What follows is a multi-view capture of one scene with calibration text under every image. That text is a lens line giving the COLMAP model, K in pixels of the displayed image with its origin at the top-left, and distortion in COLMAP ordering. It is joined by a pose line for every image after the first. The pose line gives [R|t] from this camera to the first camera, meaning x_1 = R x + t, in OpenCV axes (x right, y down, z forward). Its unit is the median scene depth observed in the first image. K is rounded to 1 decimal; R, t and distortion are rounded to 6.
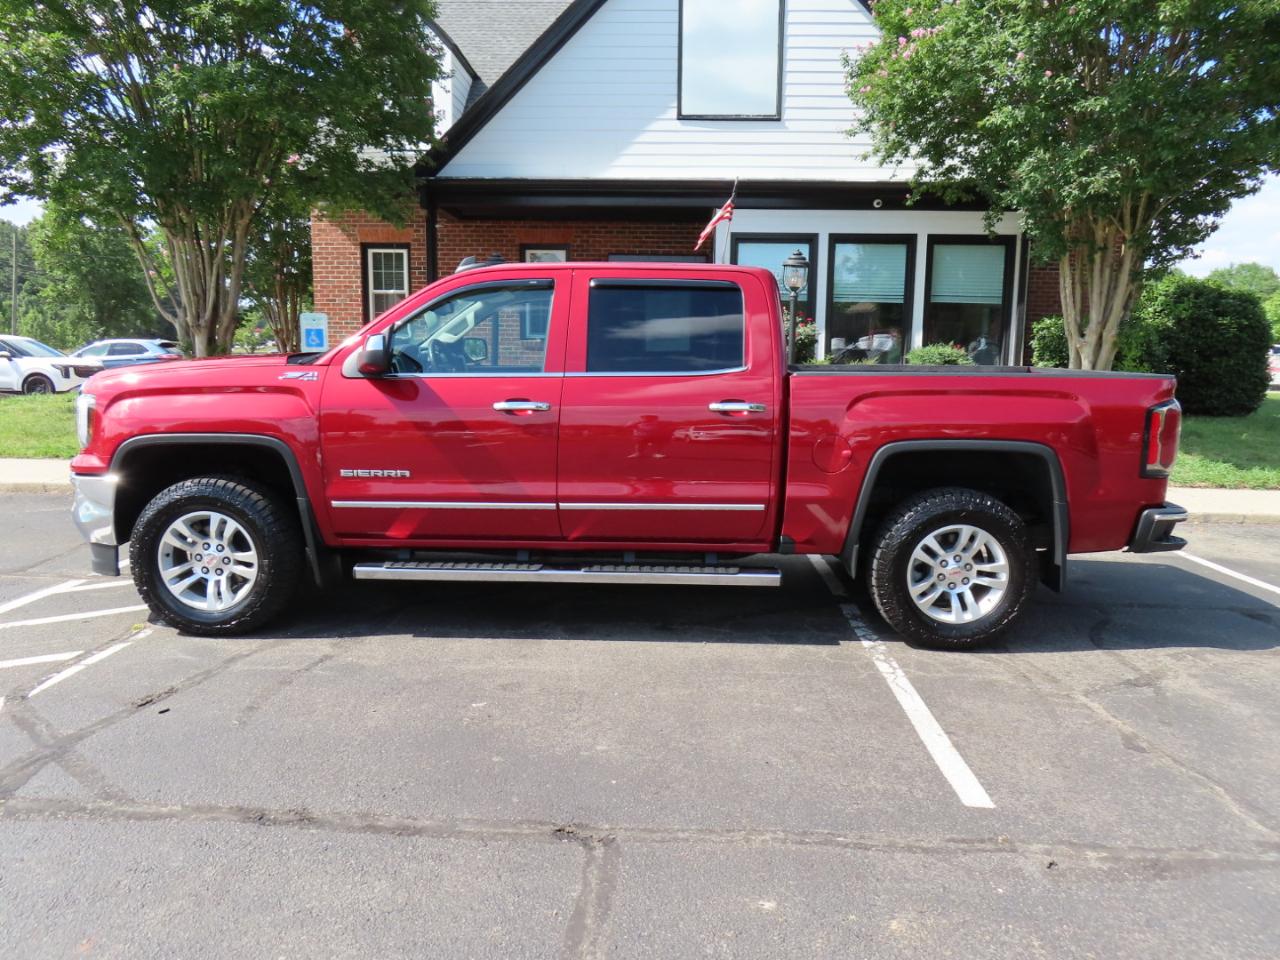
lens RADIAL K [[919.6, 0, 641.6], [0, 919.6, 476.3], [0, 0, 1]] dist [-0.011545, 0.008785]
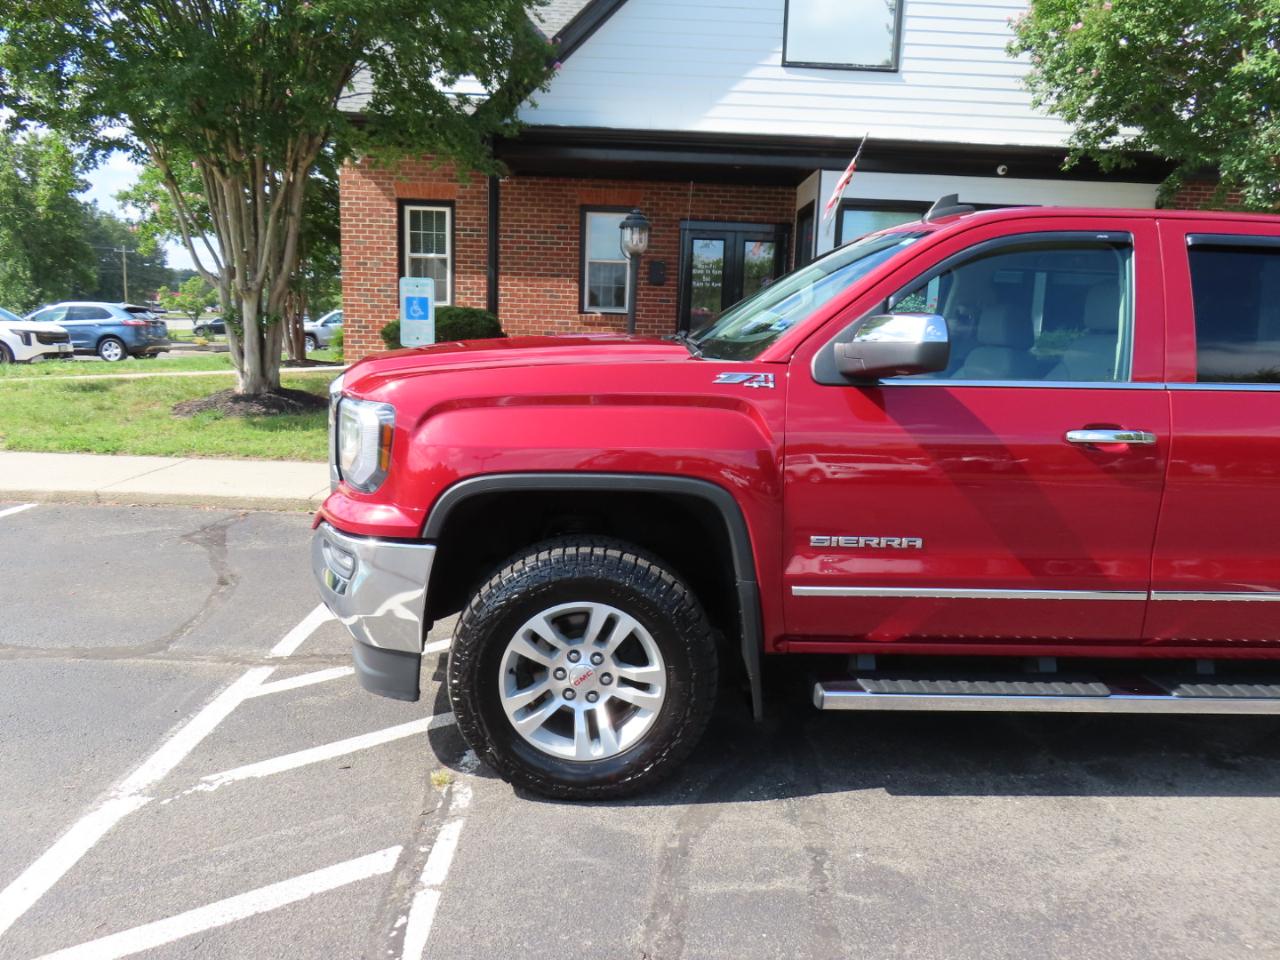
lens RADIAL K [[919.6, 0, 639.1], [0, 919.6, 477.6], [0, 0, 1]] dist [-0.011545, 0.008785]
pose [[0.998020, 0.010839, 0.061950, -0.219316], [-0.012609, 0.999522, 0.028244, -0.028100], [-0.061614, -0.028970, 0.997680, 0.182315]]
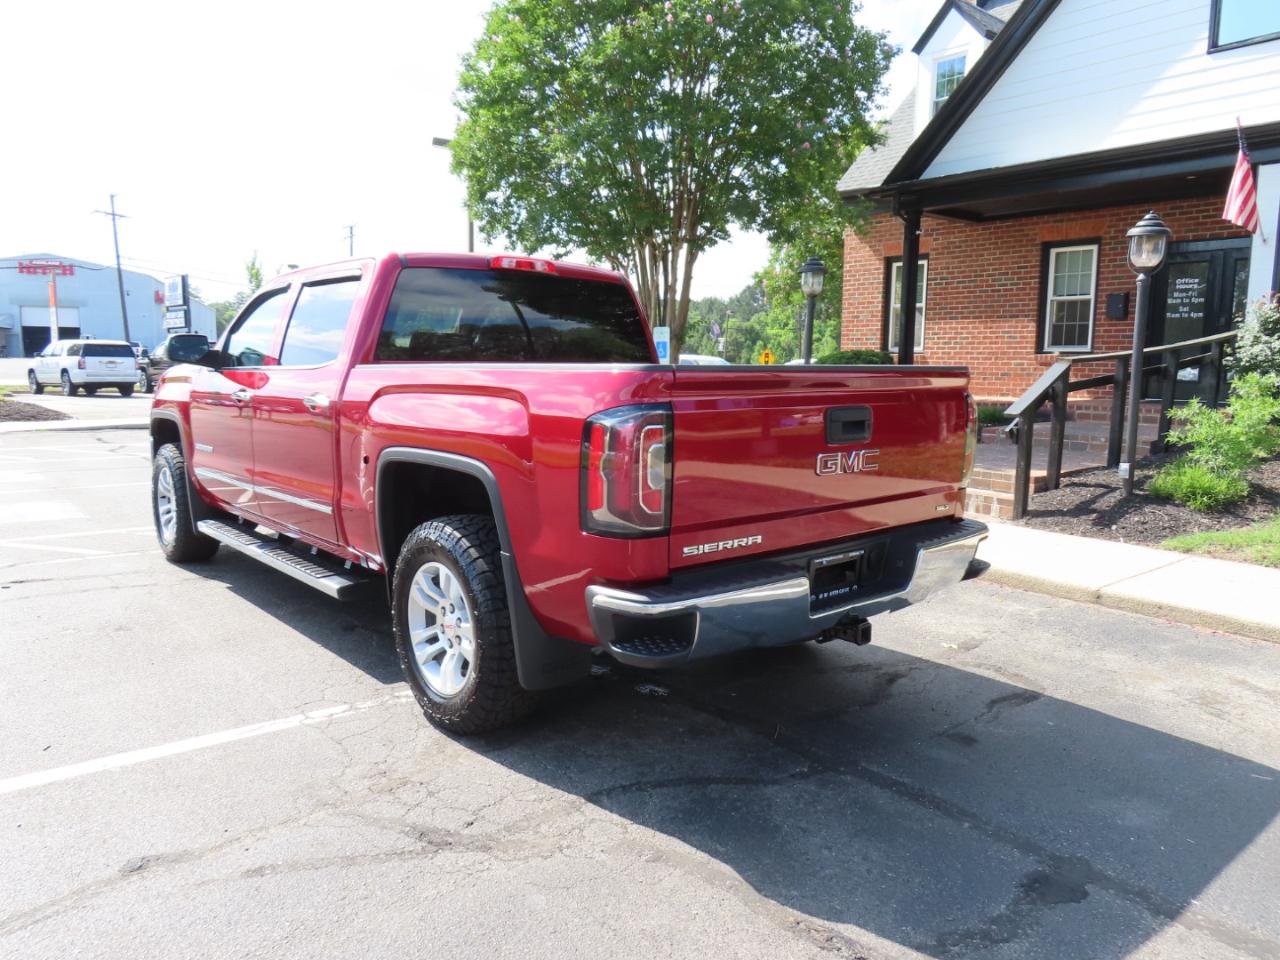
lens RADIAL K [[919.6, 0, 642.0], [0, 919.6, 475.8], [0, 0, 1]] dist [-0.011545, 0.008785]
pose [[0.665622, 0.086785, -0.741226, 0.466333], [-0.106936, 0.994057, 0.020358, -0.023809], [0.738588, 0.065713, 0.670947, 0.280050]]
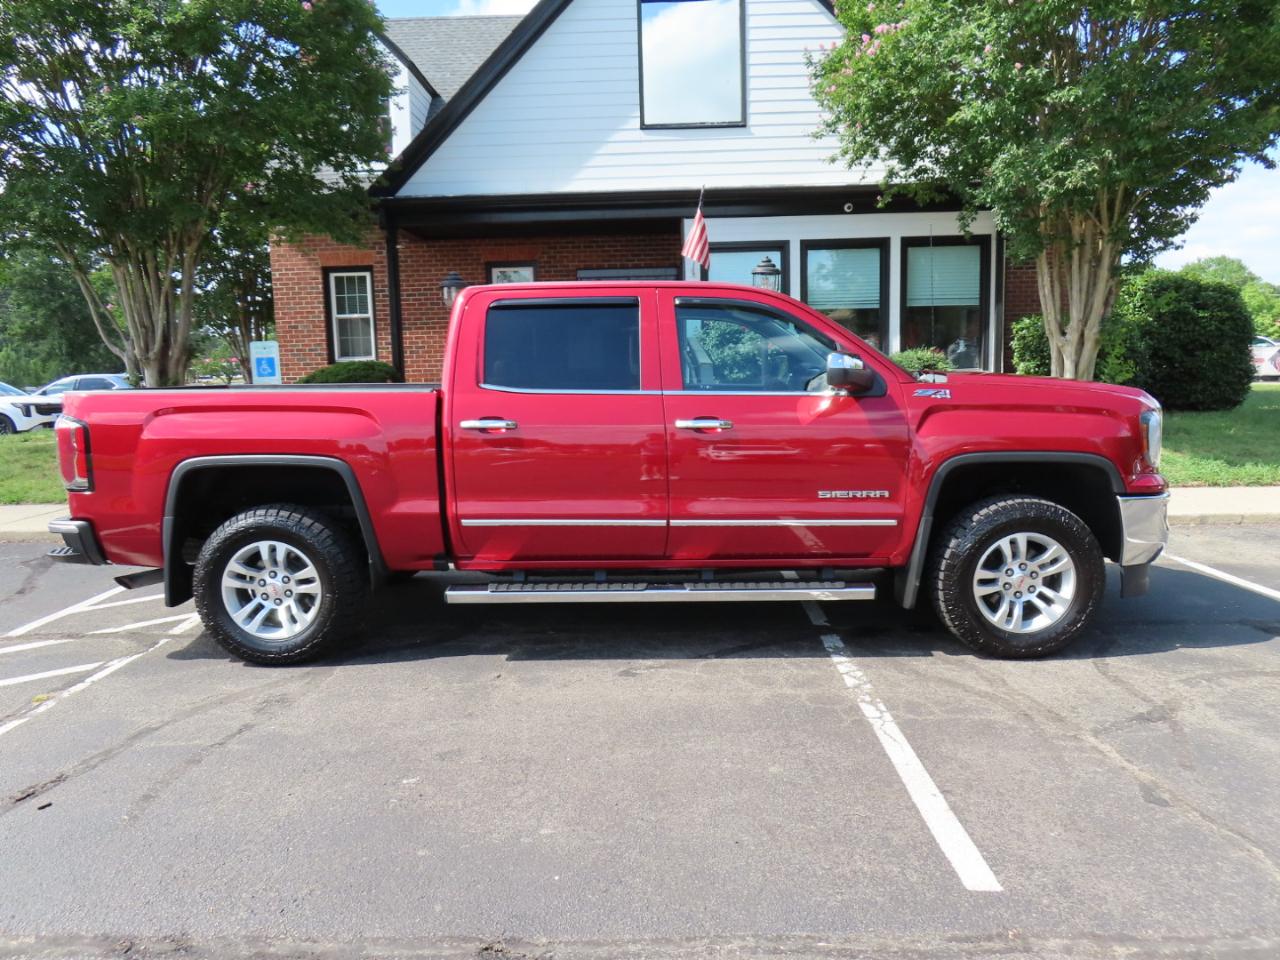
lens RADIAL K [[919.6, 0, 642.1], [0, 919.6, 478.0], [0, 0, 1]] dist [-0.011545, 0.008785]
pose [[0.999083, -0.039971, 0.015328, 0.015929], [0.040180, 0.999100, -0.013566, -0.007335], [-0.014772, 0.014169, 0.999790, 0.044358]]
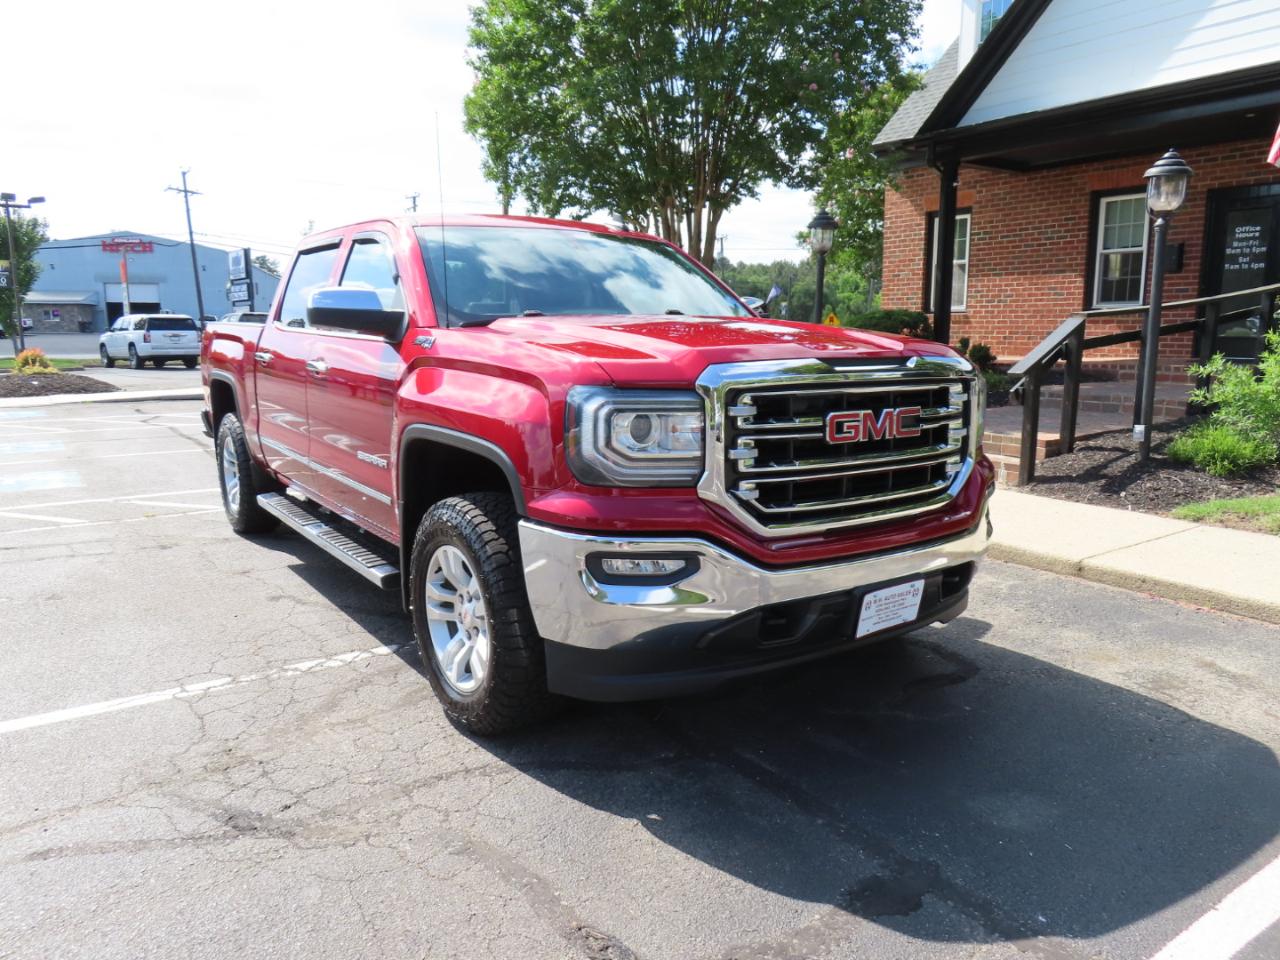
lens RADIAL K [[919.6, 0, 646.1], [0, 919.6, 482.7], [0, 0, 1]] dist [-0.011545, 0.008785]
pose [[0.610730, 0.116306, -0.783250, 0.493456], [-0.099389, 0.992591, 0.069894, -0.029018], [0.785576, 0.035160, 0.617765, 0.351693]]
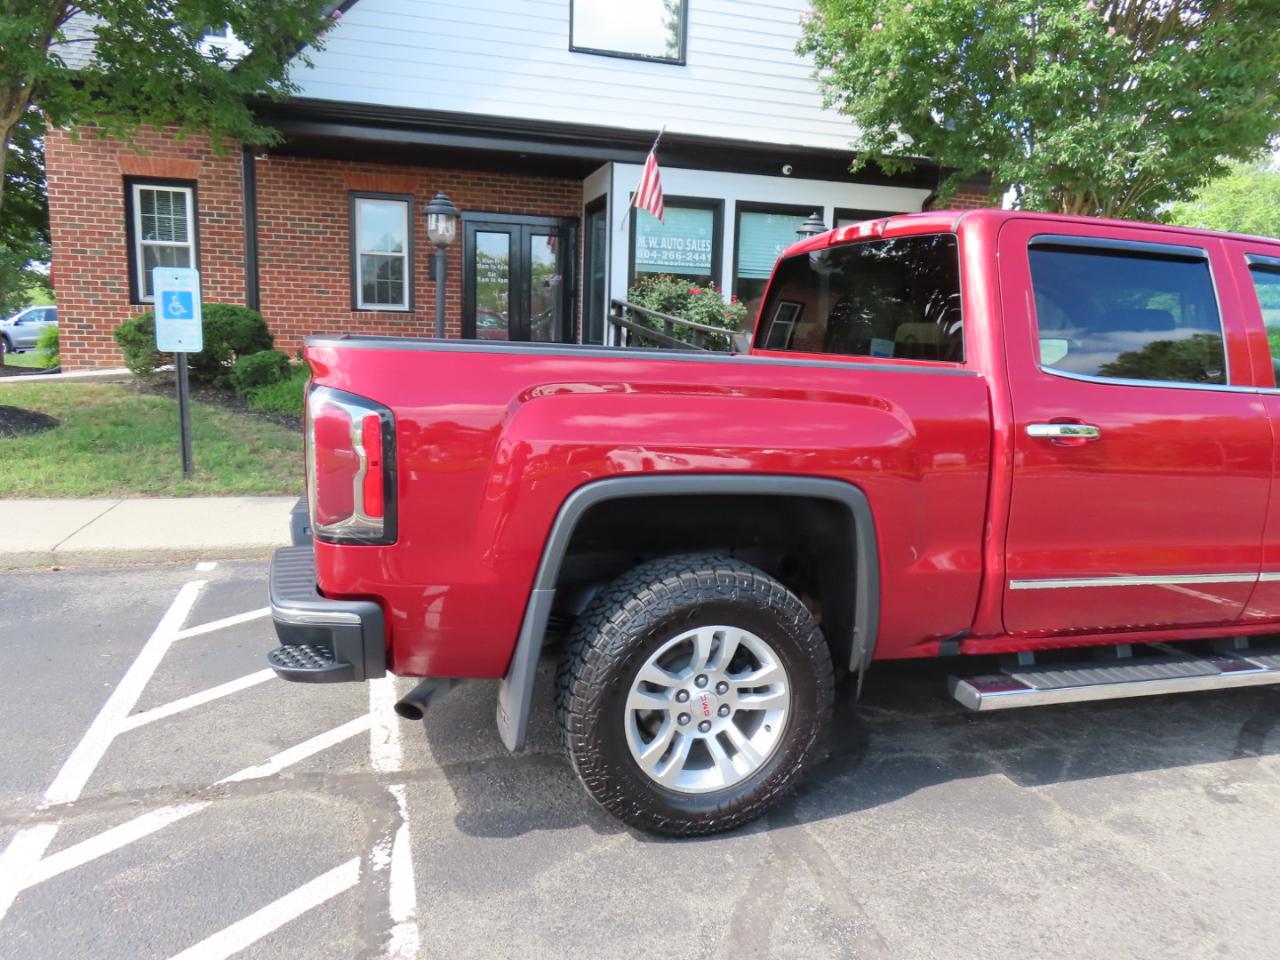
lens RADIAL K [[919.6, 0, 642.7], [0, 919.6, 480.8], [0, 0, 1]] dist [-0.011545, 0.008785]
pose [[0.945902, -0.035929, 0.322457, -0.268690], [0.025472, 0.999006, 0.036590, -0.041068], [-0.323451, -0.026397, 0.945877, 0.269225]]
